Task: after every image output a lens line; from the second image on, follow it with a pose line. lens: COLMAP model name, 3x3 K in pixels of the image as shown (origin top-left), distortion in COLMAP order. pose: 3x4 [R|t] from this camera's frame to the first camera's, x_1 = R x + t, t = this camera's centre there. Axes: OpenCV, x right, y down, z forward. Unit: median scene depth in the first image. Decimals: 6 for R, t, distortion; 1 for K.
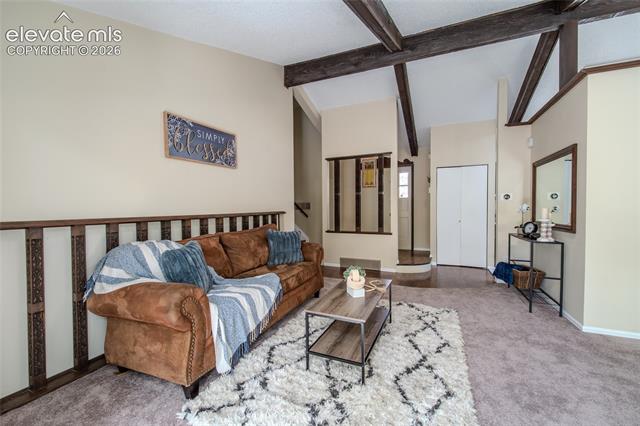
lens RADIAL K [[263.6, 0, 325.4], [0, 263.6, 212.9], [0, 0, 1]] dist [0.002126, -0.000158]
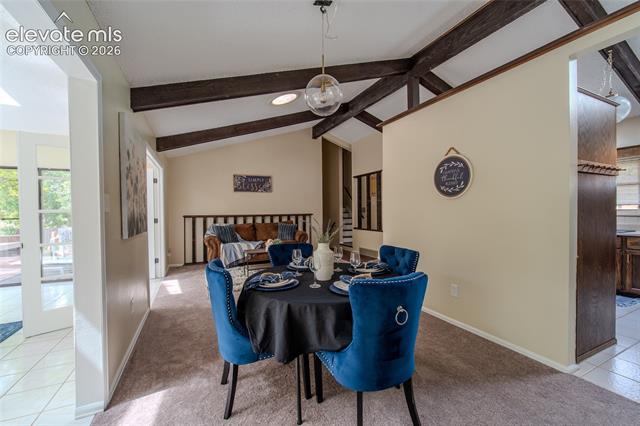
lens RADIAL K [[263.6, 0, 318.5], [0, 263.6, 211.7], [0, 0, 1]] dist [0.002126, -0.000158]
pose [[0.755693, 0.003051, -0.654919, 1.304159], [-0.012305, 0.999879, -0.009540, -0.003939], [0.654811, 0.015268, 0.755638, -0.307869]]
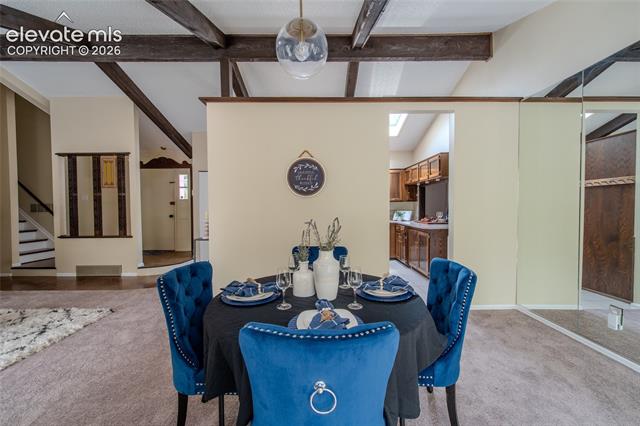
lens RADIAL K [[263.6, 0, 322.1], [0, 263.6, 213.0], [0, 0, 1]] dist [0.002126, -0.000158]
pose [[0.913199, -0.006054, 0.407468, 0.741384], [0.007023, 0.999975, -0.000881, -0.002794], [-0.407453, 0.003666, 0.913219, -0.256943]]
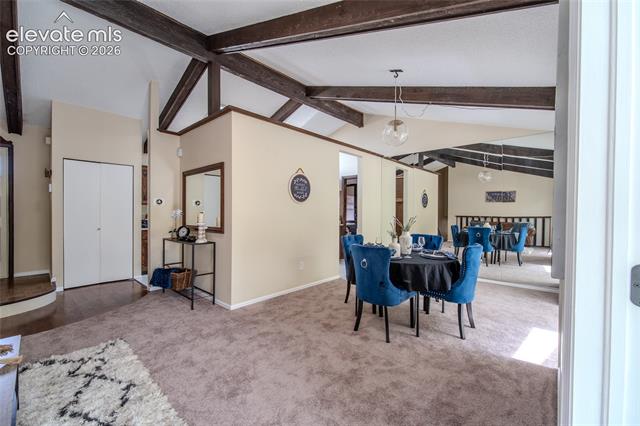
lens RADIAL K [[263.6, 0, 317.9], [0, 263.6, 213.3], [0, 0, 1]] dist [0.002126, -0.000158]
pose [[0.324100, 0.002456, 0.946020, -0.073165], [0.013259, 0.999887, -0.007138, -0.003175], [-0.945930, 0.014857, 0.324031, 0.141091]]
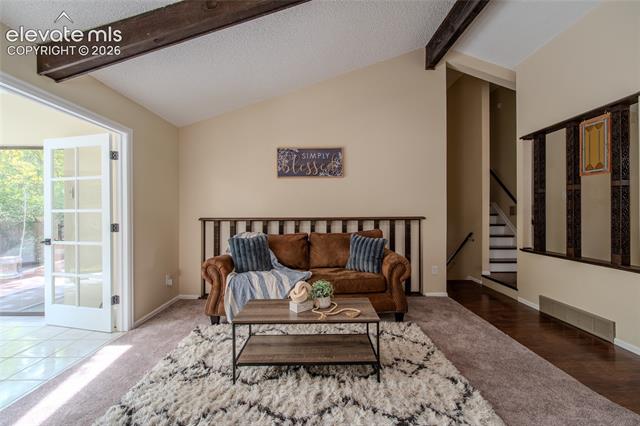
lens RADIAL K [[263.6, 0, 318.7], [0, 263.6, 212.5], [0, 0, 1]] dist [0.002126, -0.000158]
pose [[0.412974, 0.007741, -0.910710, 0.651089], [-0.019802, 0.999804, -0.000481, -0.015850], [0.910528, 0.018232, 0.413046, 0.457402]]
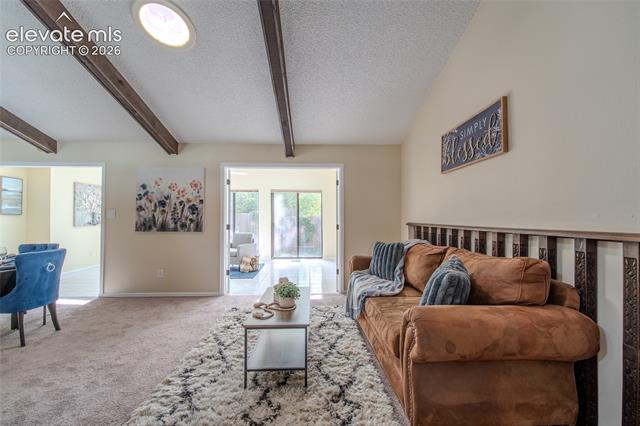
lens RADIAL K [[263.6, 0, 316.8], [0, 263.6, 213.8], [0, 0, 1]] dist [0.002126, -0.000158]
pose [[-0.898791, 0.004486, -0.438355, 0.318398], [0.000582, 0.999959, 0.009040, -0.032969], [0.438378, 0.007870, -0.898756, 1.383021]]
